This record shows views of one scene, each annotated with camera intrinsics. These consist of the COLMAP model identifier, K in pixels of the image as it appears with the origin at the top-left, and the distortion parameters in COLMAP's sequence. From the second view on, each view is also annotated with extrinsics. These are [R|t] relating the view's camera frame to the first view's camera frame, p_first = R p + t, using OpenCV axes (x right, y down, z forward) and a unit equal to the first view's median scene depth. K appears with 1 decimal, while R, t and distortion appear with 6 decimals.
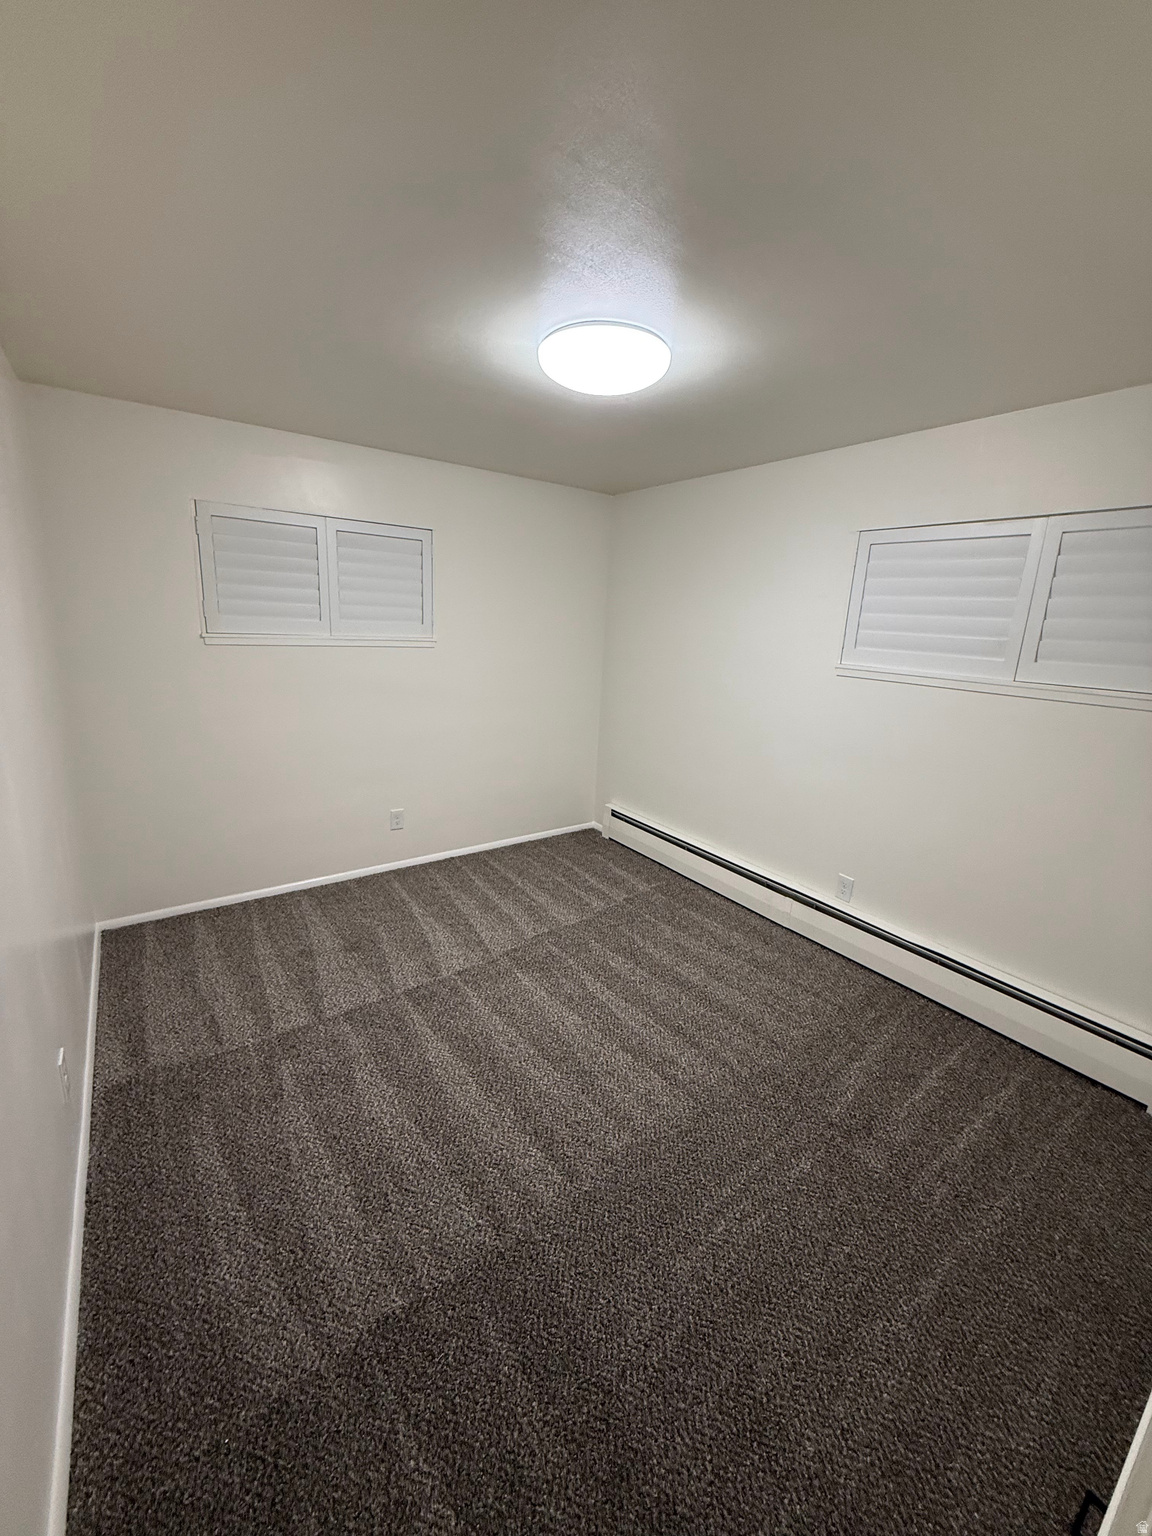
lens RADIAL K [[614.4, 0, 574.8], [0, 614.4, 764.2], [0, 0, 1]] dist [-0.000623, 0.000376]
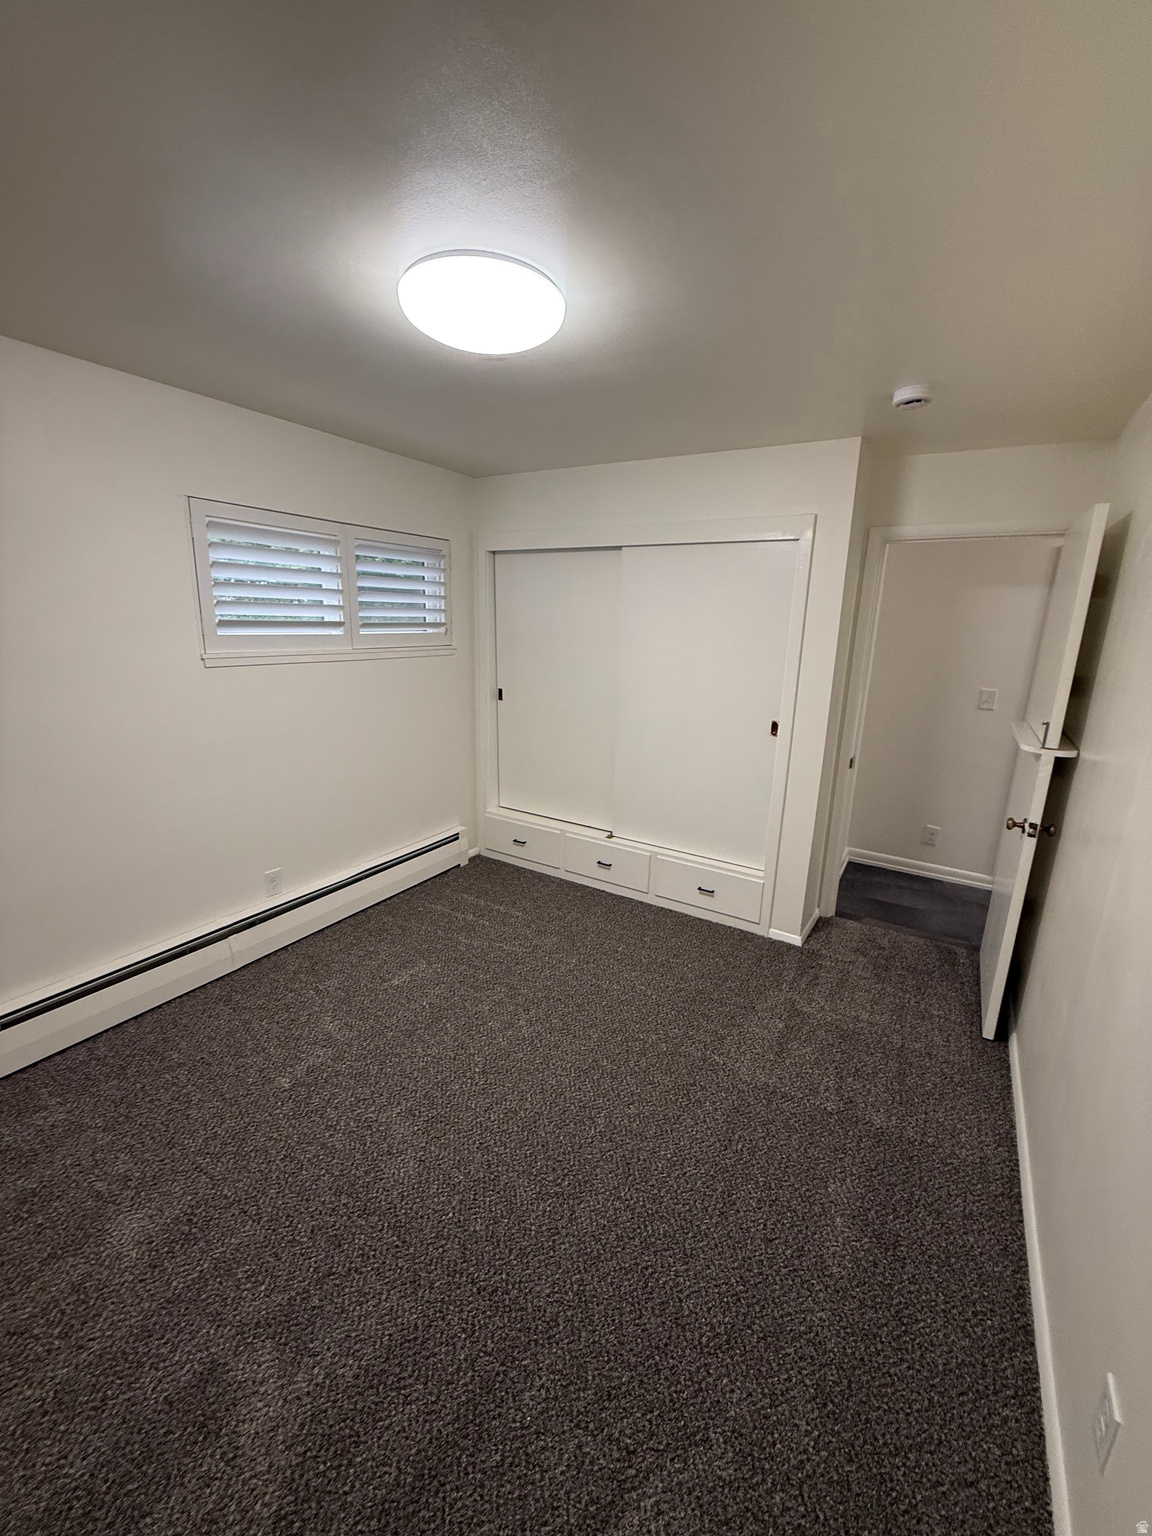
lens RADIAL K [[614.4, 0, 574.8], [0, 614.4, 764.2], [0, 0, 1]] dist [-0.000623, 0.000376]
pose [[-0.383534, -0.249242, 0.889258, -0.658205], [0.196175, 0.918932, 0.342169, -0.245053], [-0.902451, 0.305684, -0.303546, 0.957468]]
